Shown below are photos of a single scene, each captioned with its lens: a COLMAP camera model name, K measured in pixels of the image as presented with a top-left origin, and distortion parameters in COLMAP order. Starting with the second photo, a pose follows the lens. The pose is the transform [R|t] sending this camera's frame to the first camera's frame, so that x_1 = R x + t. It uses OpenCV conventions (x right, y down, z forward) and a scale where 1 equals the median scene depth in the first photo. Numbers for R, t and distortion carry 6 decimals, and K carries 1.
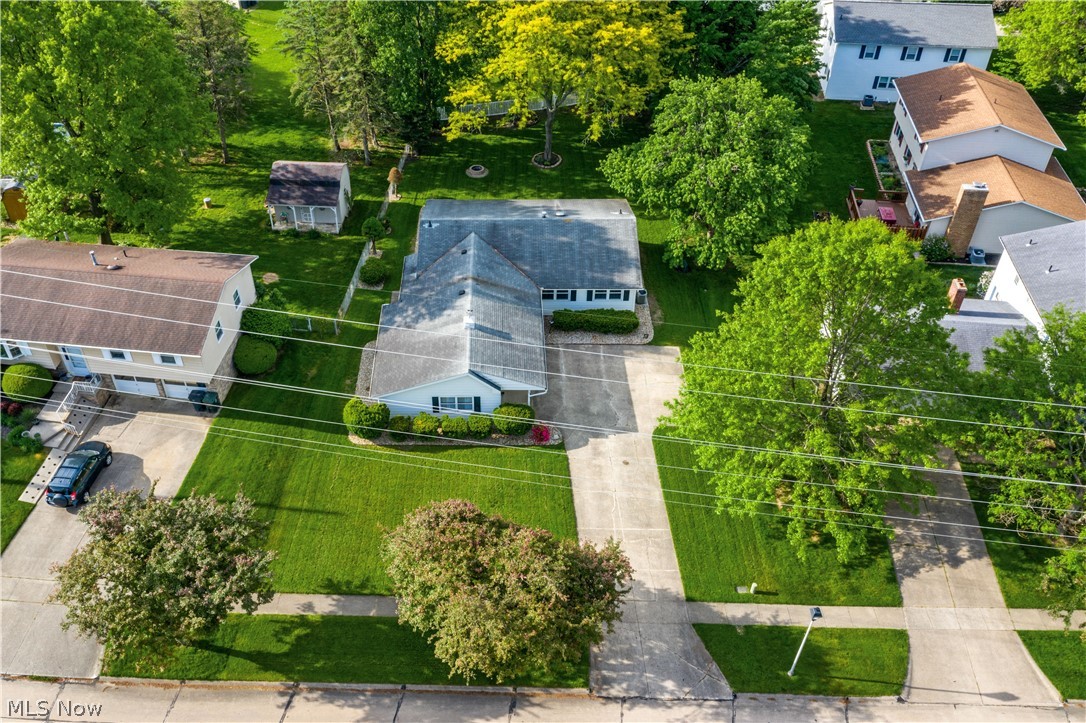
lens RADIAL K [[913.7, 0, 523.5], [0, 913.7, 345.5], [0, 0, 1]] dist [0.000522, 0.006706]
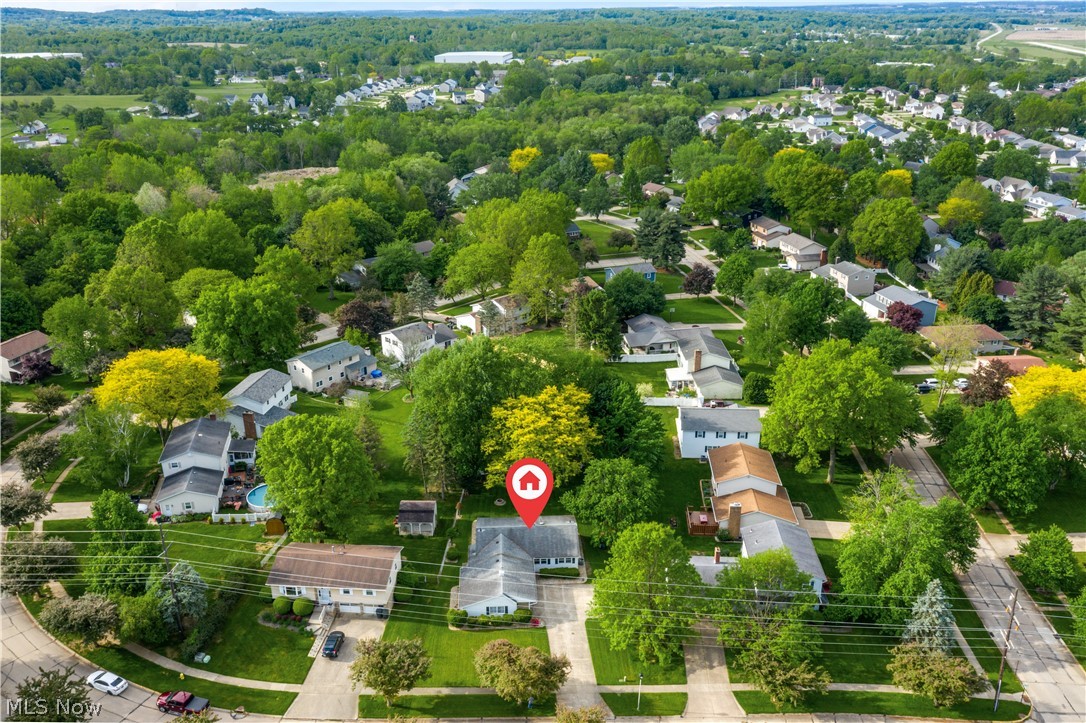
lens RADIAL K [[913.7, 0, 523.5], [0, 913.7, 345.5], [0, 0, 1]] dist [0.000522, 0.006706]
pose [[0.999603, -0.027609, 0.005671, -0.002925], [0.027943, 0.944408, -0.327586, 0.177294], [0.003689, 0.327614, 0.944804, -1.262607]]
